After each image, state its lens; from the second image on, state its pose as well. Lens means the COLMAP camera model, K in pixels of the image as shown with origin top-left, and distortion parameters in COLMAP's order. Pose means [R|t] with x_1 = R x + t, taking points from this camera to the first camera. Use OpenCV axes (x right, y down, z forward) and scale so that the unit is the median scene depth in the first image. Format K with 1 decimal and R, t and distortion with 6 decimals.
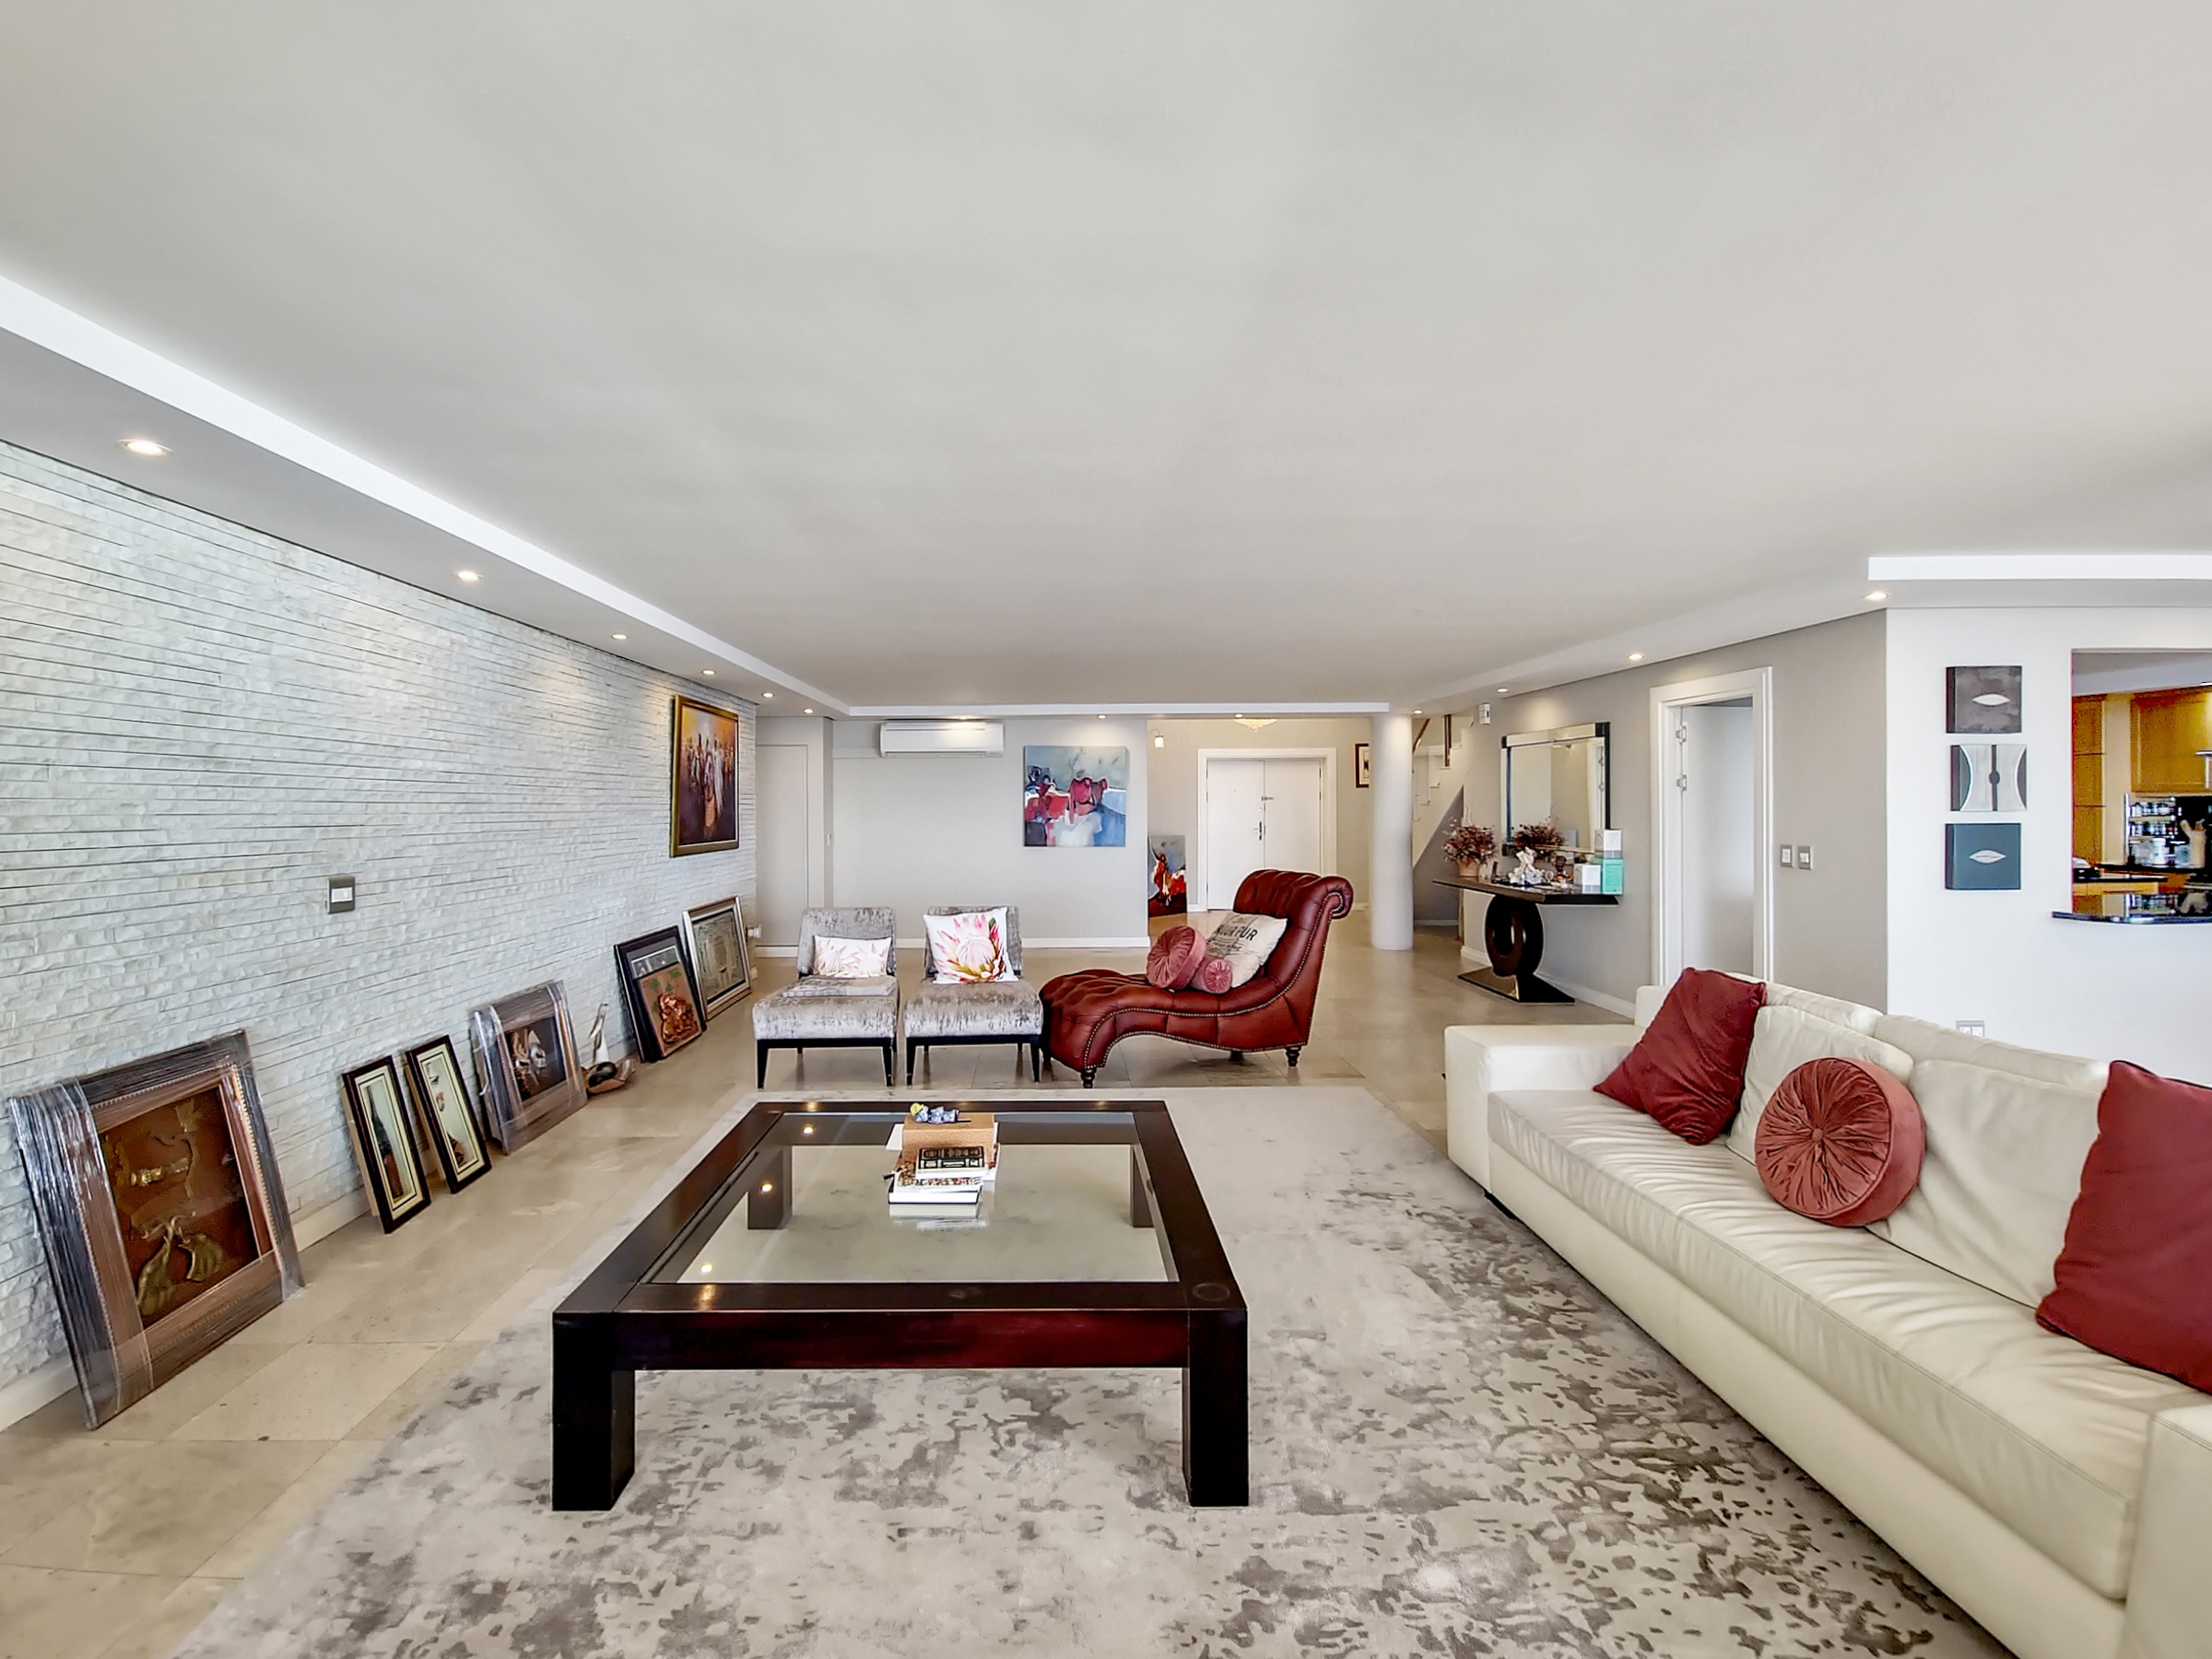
lens RADIAL K [[981.8, 0, 1038.0], [0, 981.8, 804.1], [0, 0, 1]] dist [0.000941, -0.000063]
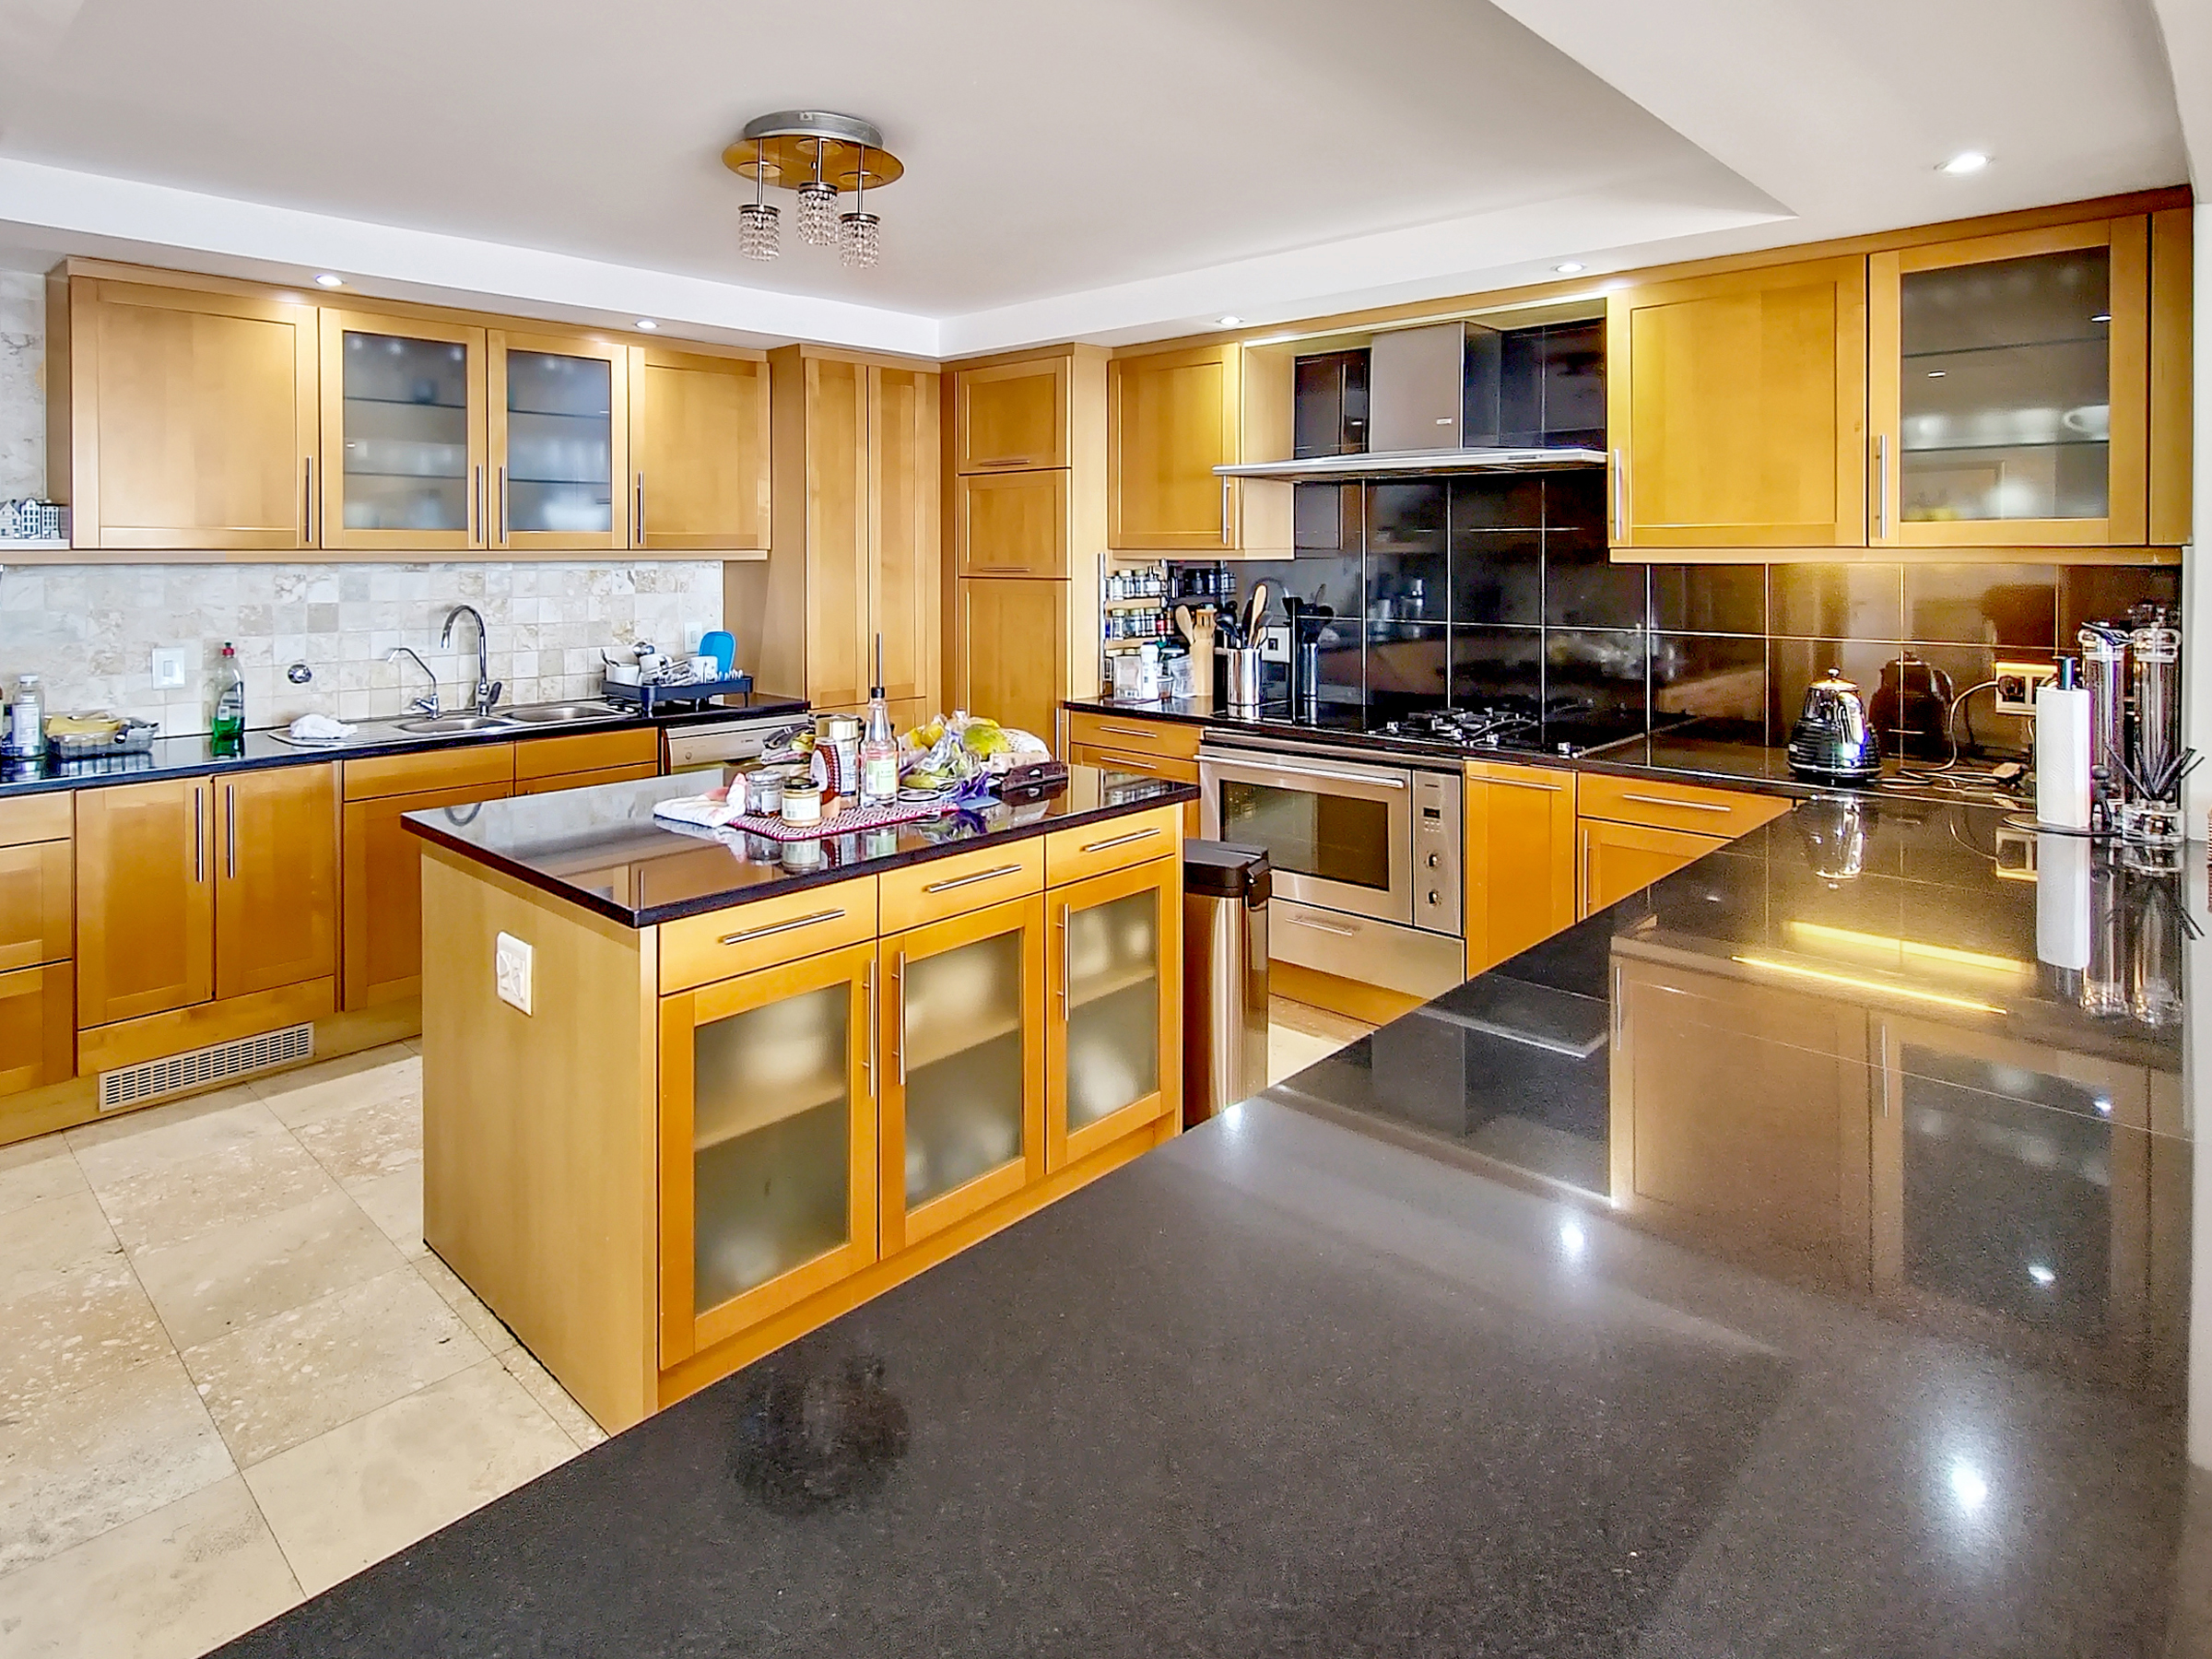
lens RADIAL K [[1250.1, 0, 962.7], [0, 1250.1, 559.5], [0, 0, 1]] dist [-0.003558, -0.001209]
pose [[0.726575, 0.002362, 0.687083, 1.088146], [-0.004932, 0.999986, 0.001779, -0.014292], [-0.687069, -0.004681, 0.726577, 1.033854]]
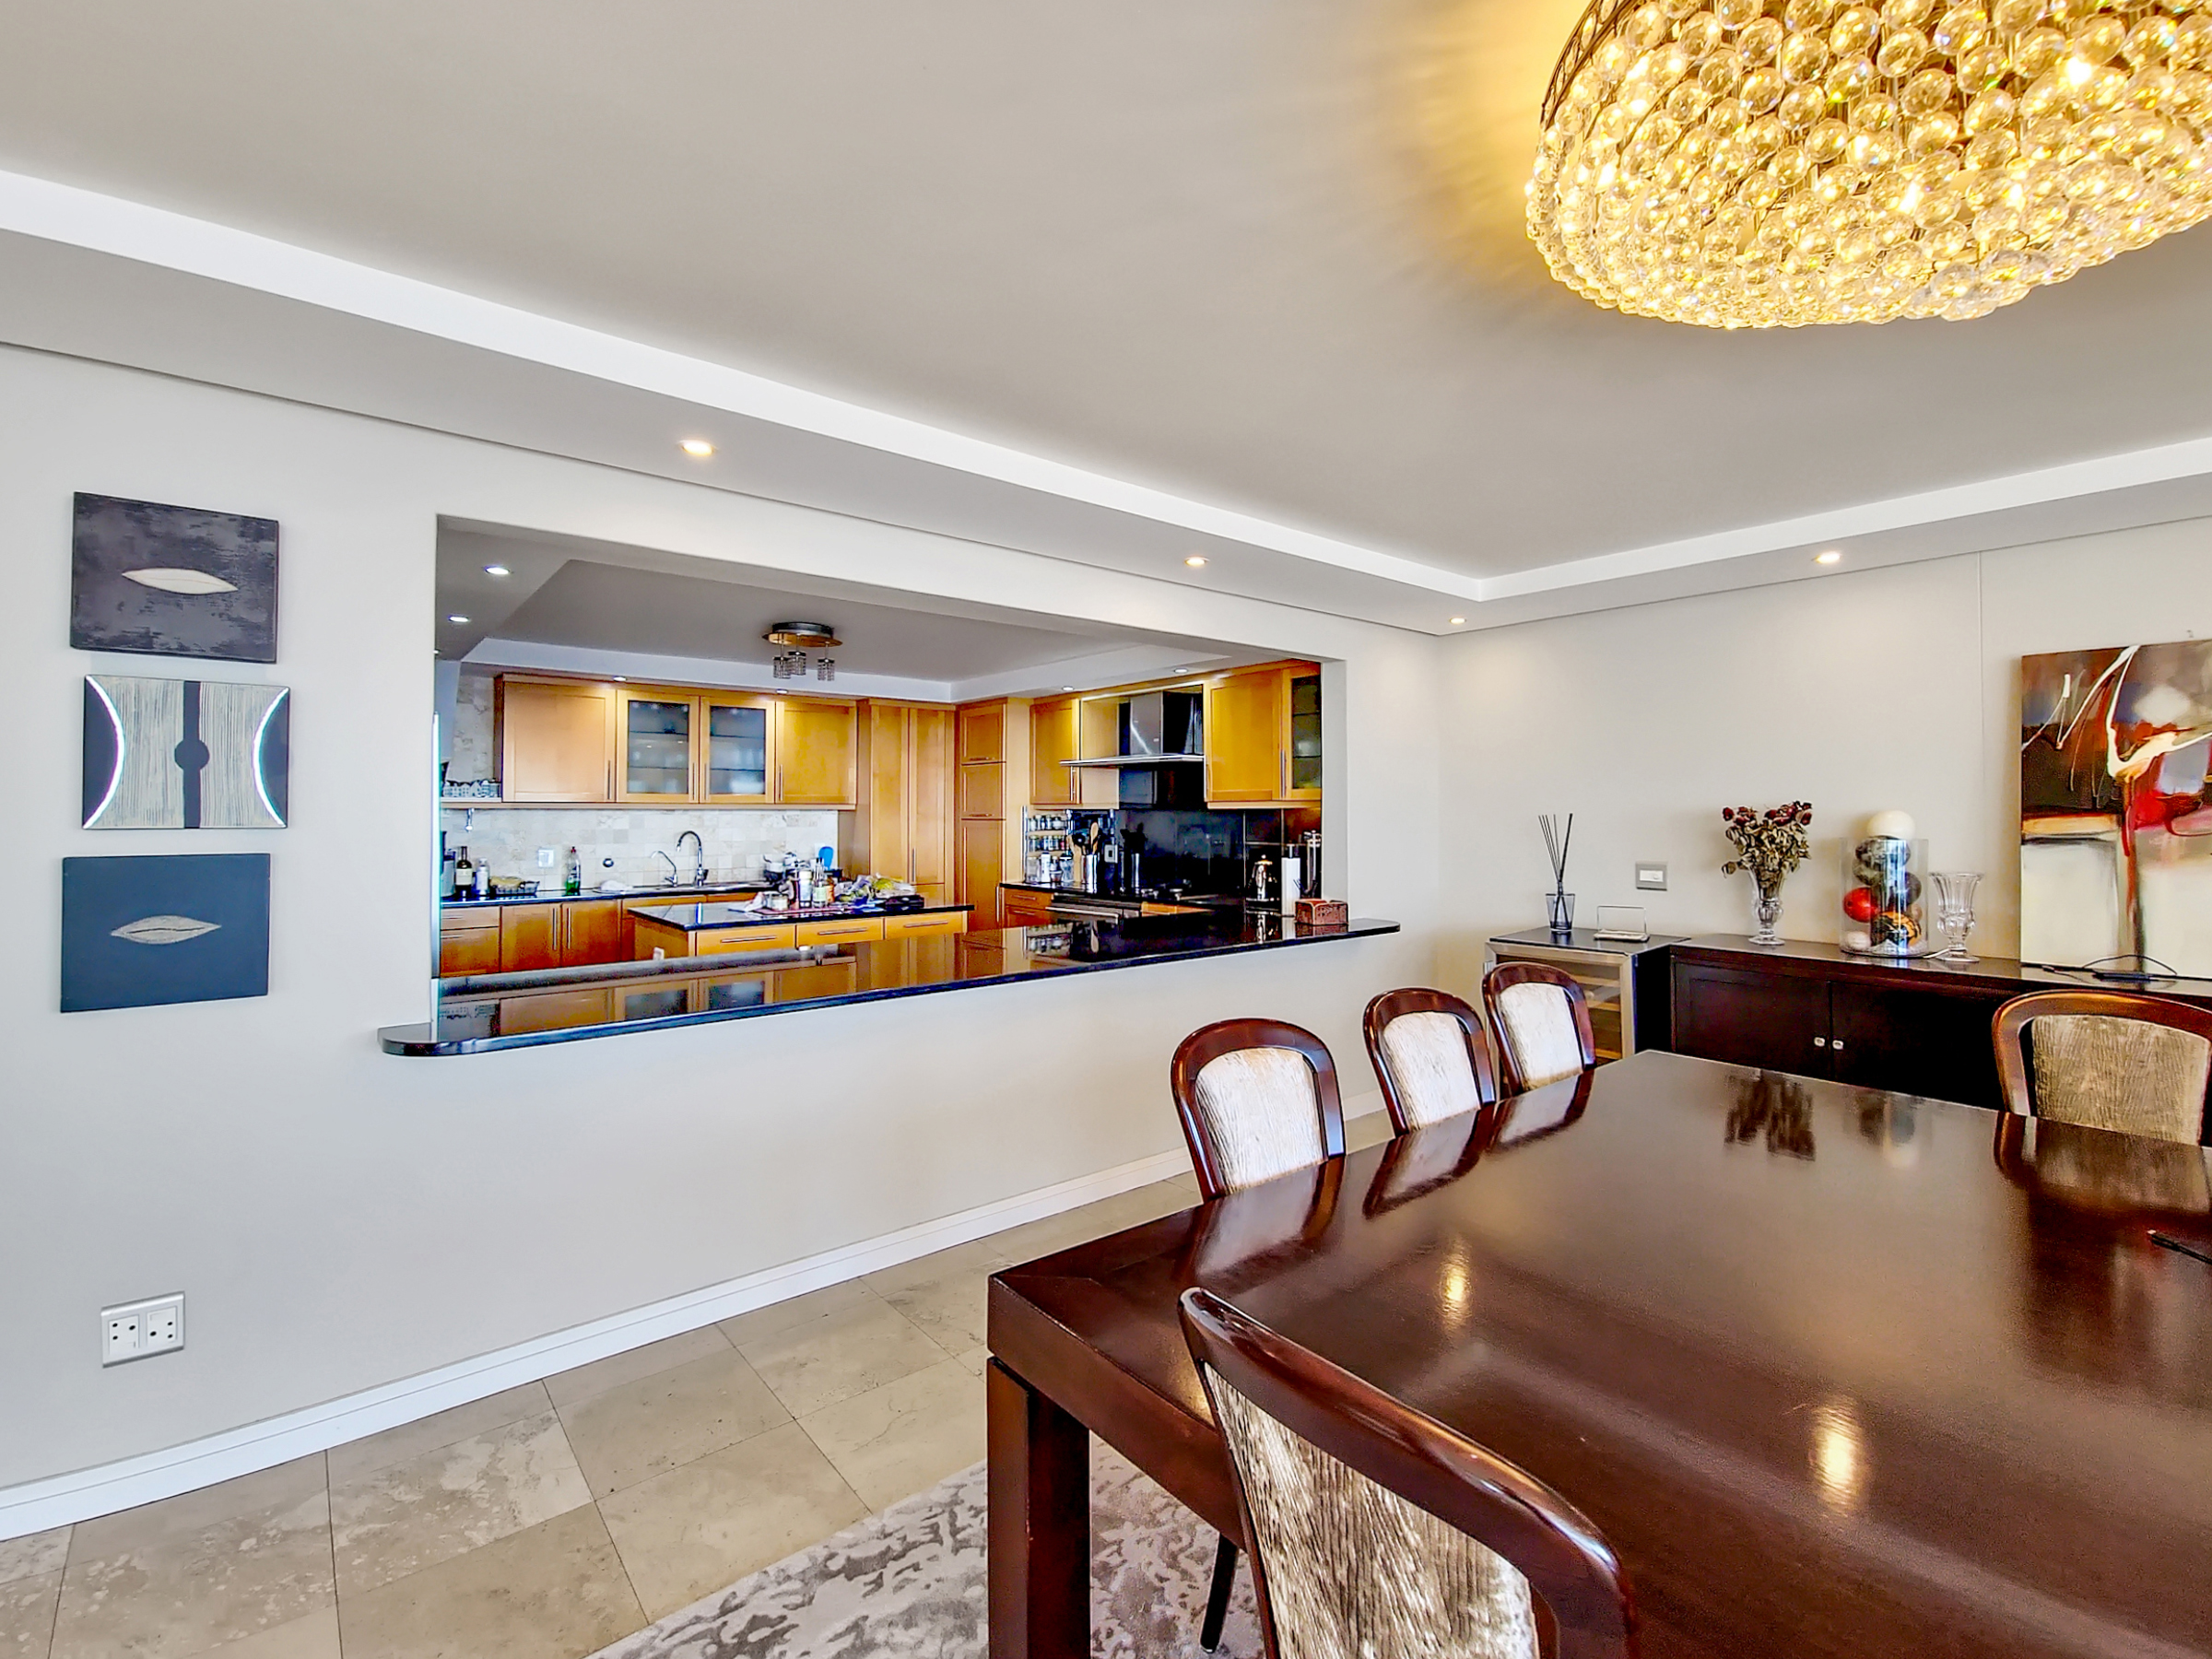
lens RADIAL K [[993.8, 0, 1140.1], [0, 993.8, 796.1], [0, 0, 1]] dist [0.000156, -0.000088]
pose [[0.765054, 0.018761, 0.643693, 1.009144], [-0.006375, 0.999747, -0.021562, -0.000852], [-0.643935, 0.012393, 0.764980, 0.368779]]
